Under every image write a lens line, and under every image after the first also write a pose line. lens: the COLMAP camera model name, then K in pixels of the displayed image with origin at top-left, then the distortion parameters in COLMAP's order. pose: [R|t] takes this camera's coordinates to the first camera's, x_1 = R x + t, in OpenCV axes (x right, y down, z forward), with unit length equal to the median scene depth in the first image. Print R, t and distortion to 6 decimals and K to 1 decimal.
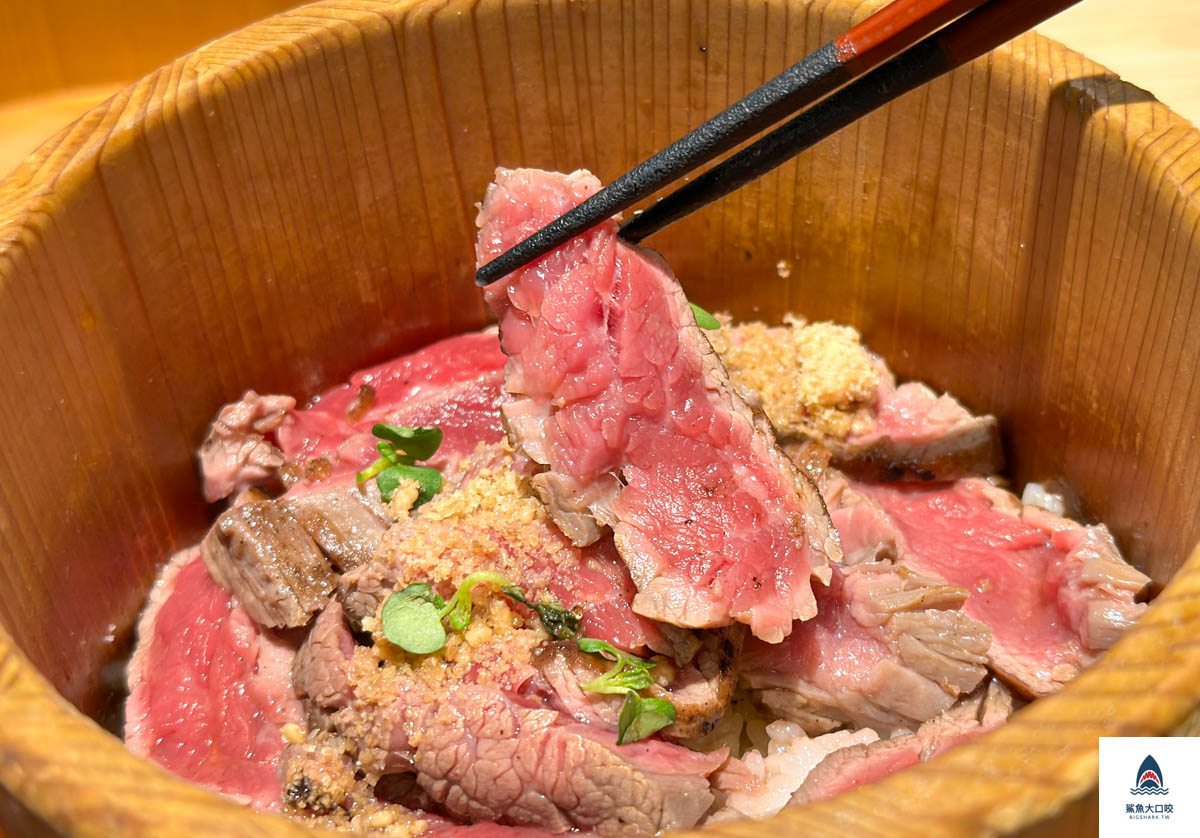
lens RADIAL K [[2015.0, 0, 640.5], [0, 2015.0, 392.0], [0, 0, 1]] dist [0.141060, 0.000000]
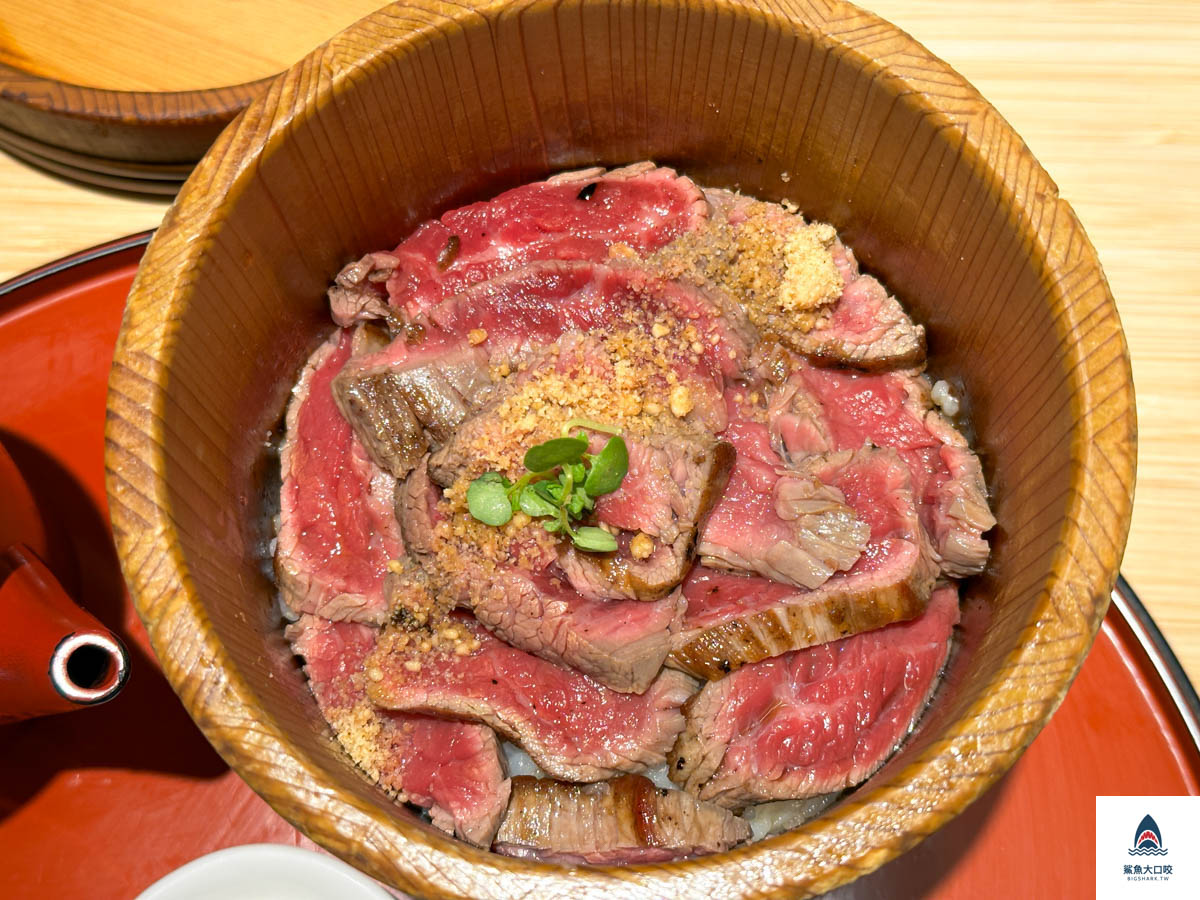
lens RADIAL K [[1769.7, 0, 597.0], [0, 1769.7, 453.7], [0, 0, 1]] dist [0.148456, 0.000000]
pose [[0.993767, 0.111233, -0.007369, -0.020736], [-0.090602, 0.844425, 0.527957, -0.538948], [0.064948, -0.523998, 0.849239, -0.046642]]
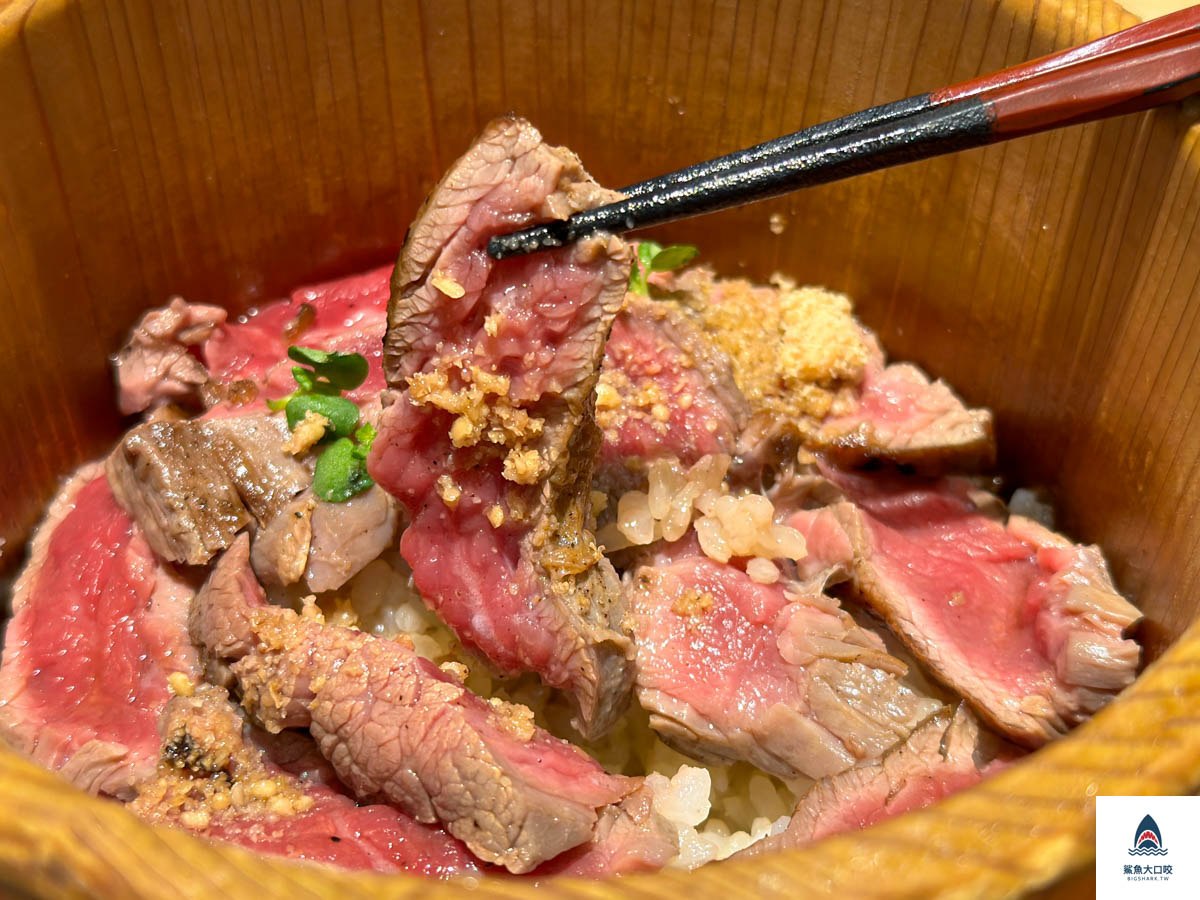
lens RADIAL K [[2011.6, 0, 587.1], [0, 2011.6, 450.9], [0, 0, 1]] dist [0.135690, 0.000000]
pose [[0.994287, 0.105785, -0.014216, 0.010741], [-0.104537, 0.992021, 0.070469, -0.016172], [0.021557, -0.068580, 0.997413, 0.095679]]
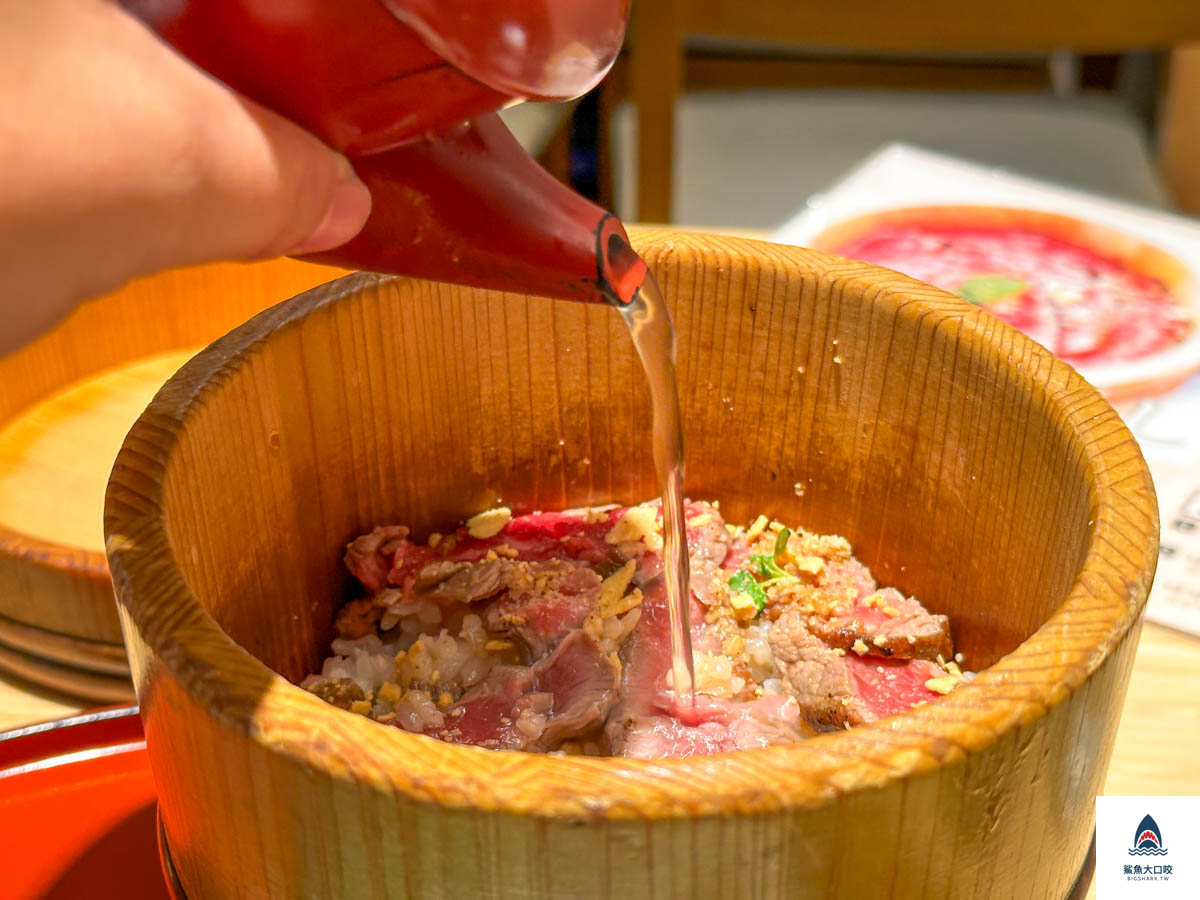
lens RADIAL K [[2011.6, 0, 586.7], [0, 2011.6, 452.5], [0, 0, 1]] dist [0.135690, 0.000000]
pose [[0.986813, 0.122651, -0.105630, 0.076789], [-0.137952, 0.978638, -0.152438, 0.142739], [0.084677, 0.164999, 0.982652, -0.299440]]
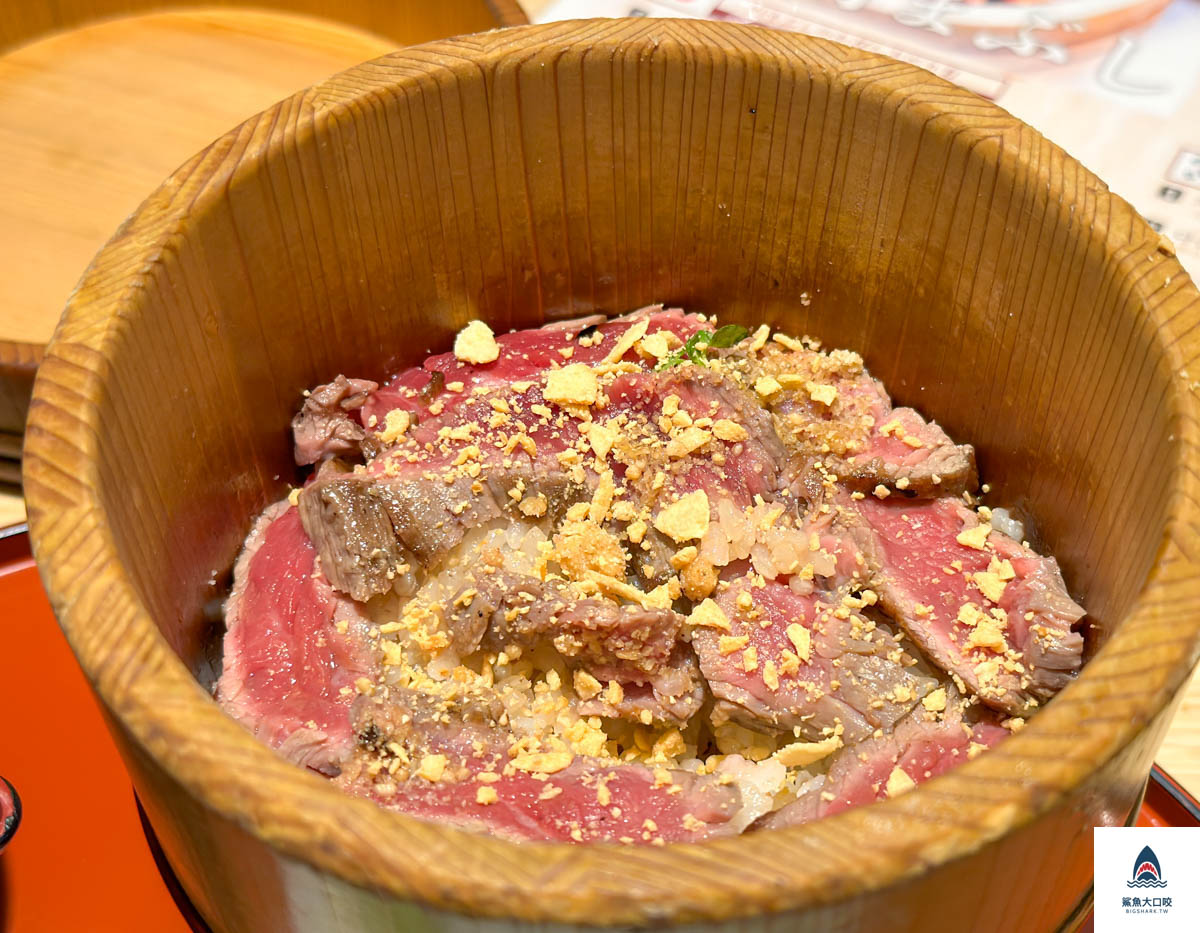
lens RADIAL K [[1936.9, 0, 655.7], [0, 1936.9, 458.1], [0, 0, 1]] dist [0.145292, 0.000000]
pose [[0.996582, 0.082330, 0.006822, -0.015594], [-0.082545, 0.989069, 0.122186, -0.108871], [0.003312, -0.122331, 0.992484, -0.119575]]
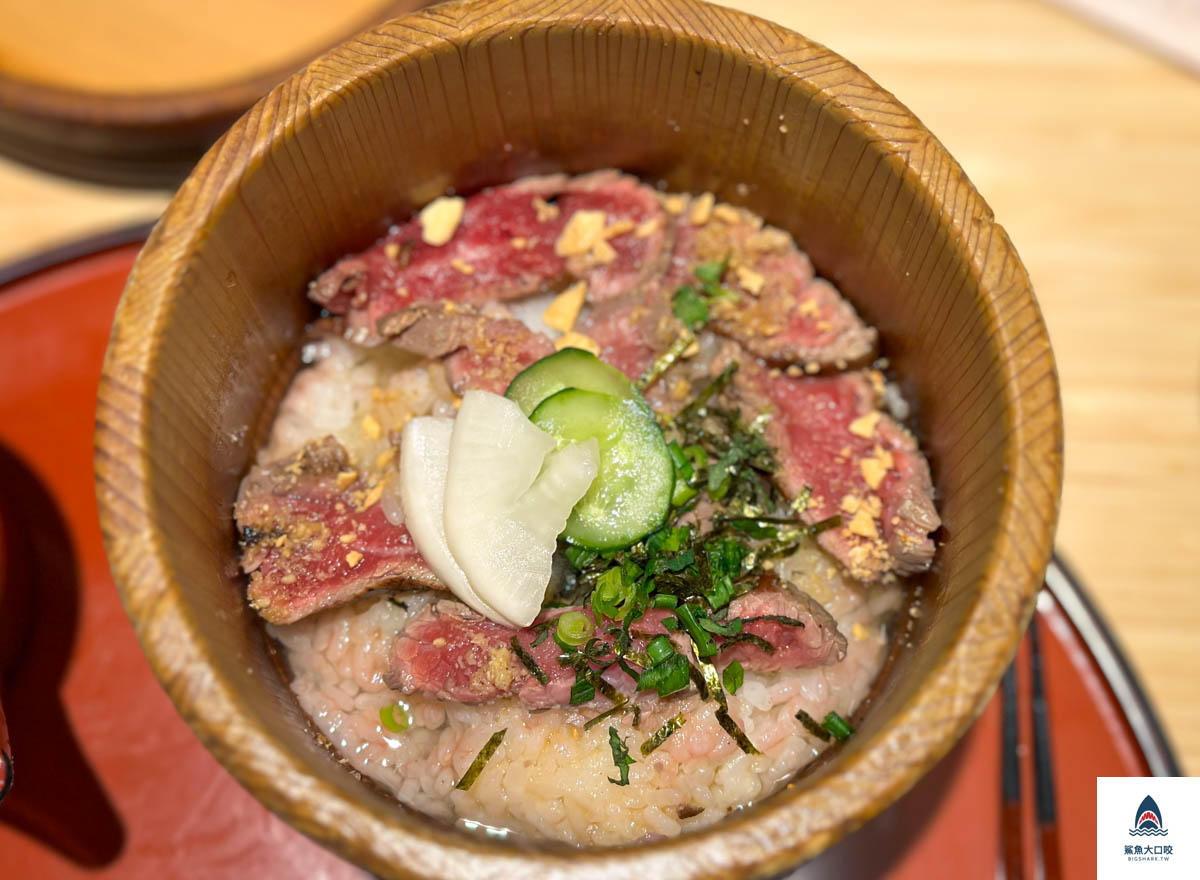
lens RADIAL K [[1918.3, 0, 603.5], [0, 1918.3, 417.6], [0, 0, 1]] dist [0.106523, 0.000000]
pose [[0.993480, 0.113101, 0.014335, -0.022235], [-0.103549, 0.842593, 0.528502, -0.643665], [0.047696, -0.526541, 0.848811, -0.157114]]
